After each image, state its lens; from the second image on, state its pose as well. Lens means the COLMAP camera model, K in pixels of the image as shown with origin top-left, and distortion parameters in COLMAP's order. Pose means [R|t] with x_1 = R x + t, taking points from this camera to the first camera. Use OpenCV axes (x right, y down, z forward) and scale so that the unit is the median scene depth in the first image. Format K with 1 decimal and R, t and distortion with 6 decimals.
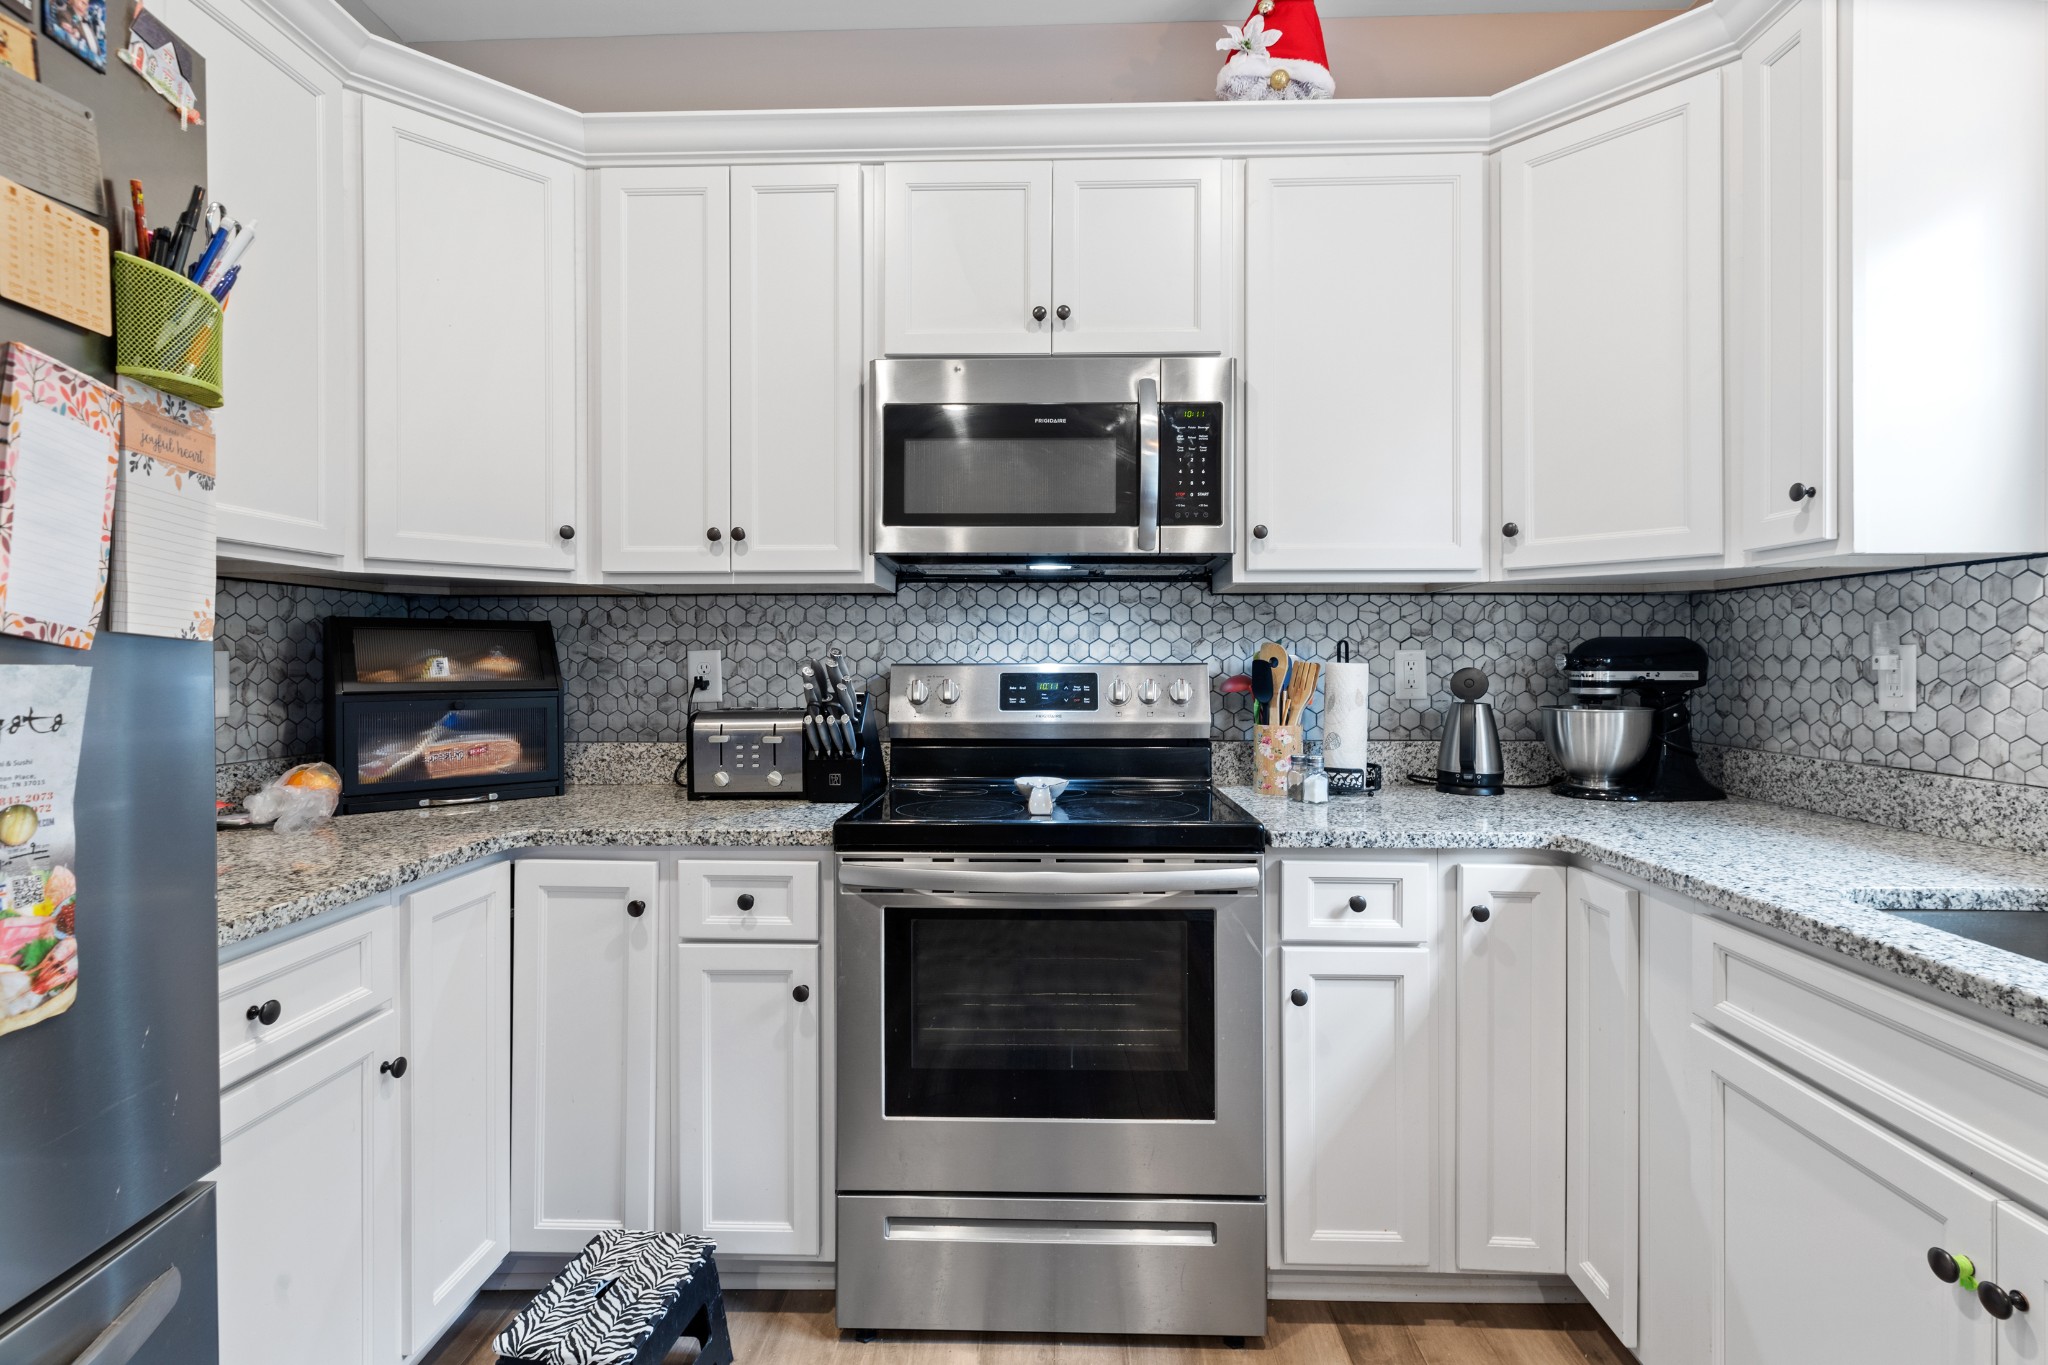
lens RADIAL K [[938.0, 0, 1023.5], [0, 938.0, 664.2], [0, 0, 1]] dist [0.014813, 0.000287]
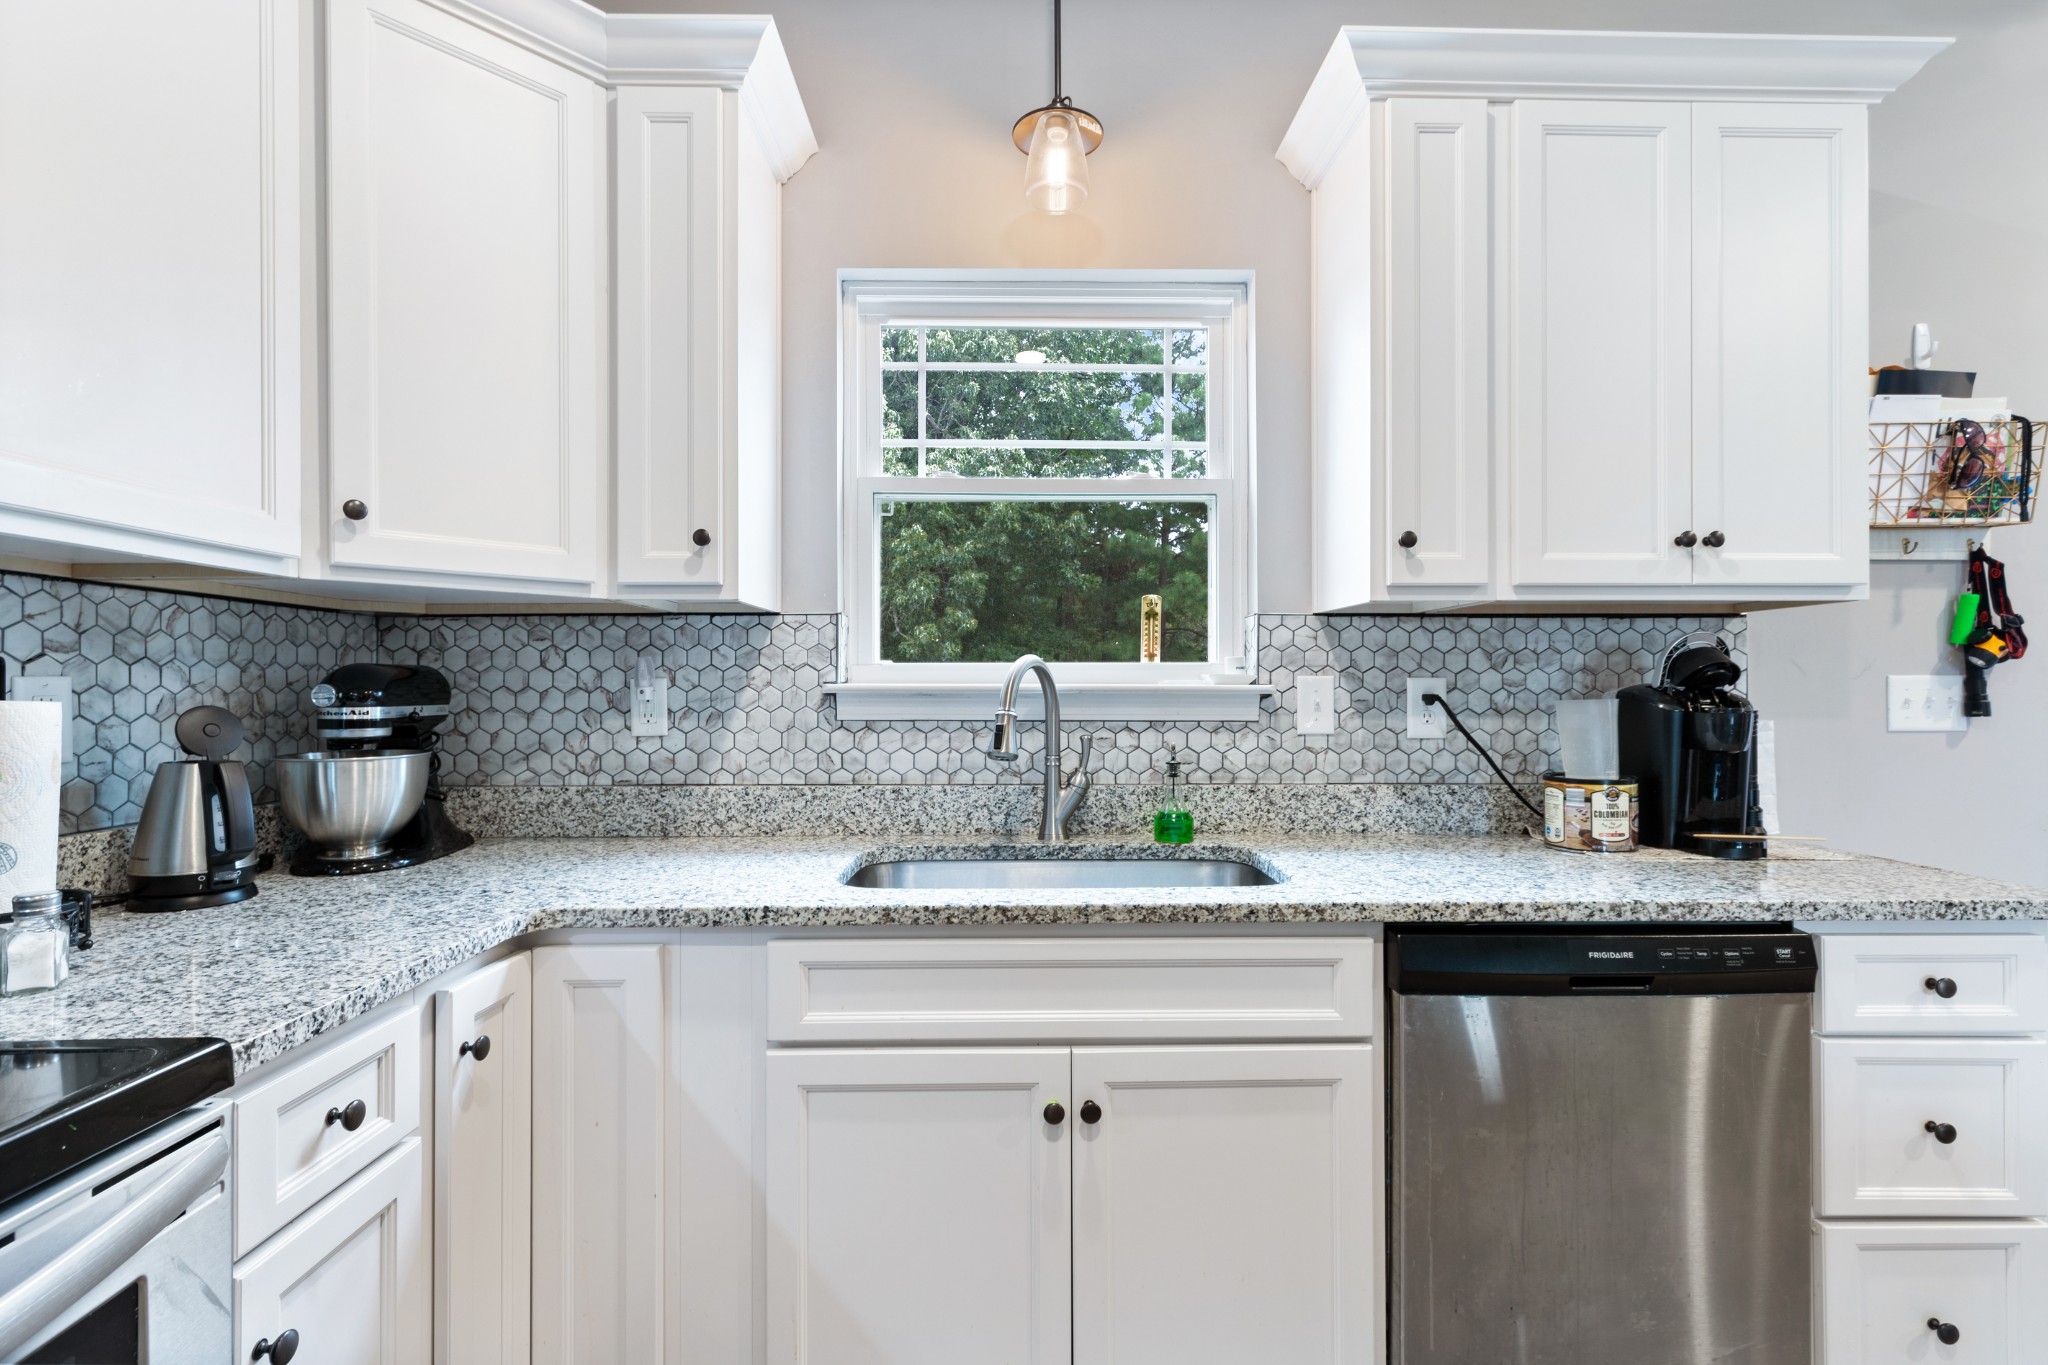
lens RADIAL K [[938.0, 0, 1024.1], [0, 938.0, 689.1], [0, 0, 1]] dist [0.014813, 0.000287]
pose [[-0.041437, -0.001749, 0.999140, -0.226973], [0.007712, 0.999968, 0.002070, -0.005813], [-0.999111, 0.007791, -0.041422, 0.561352]]
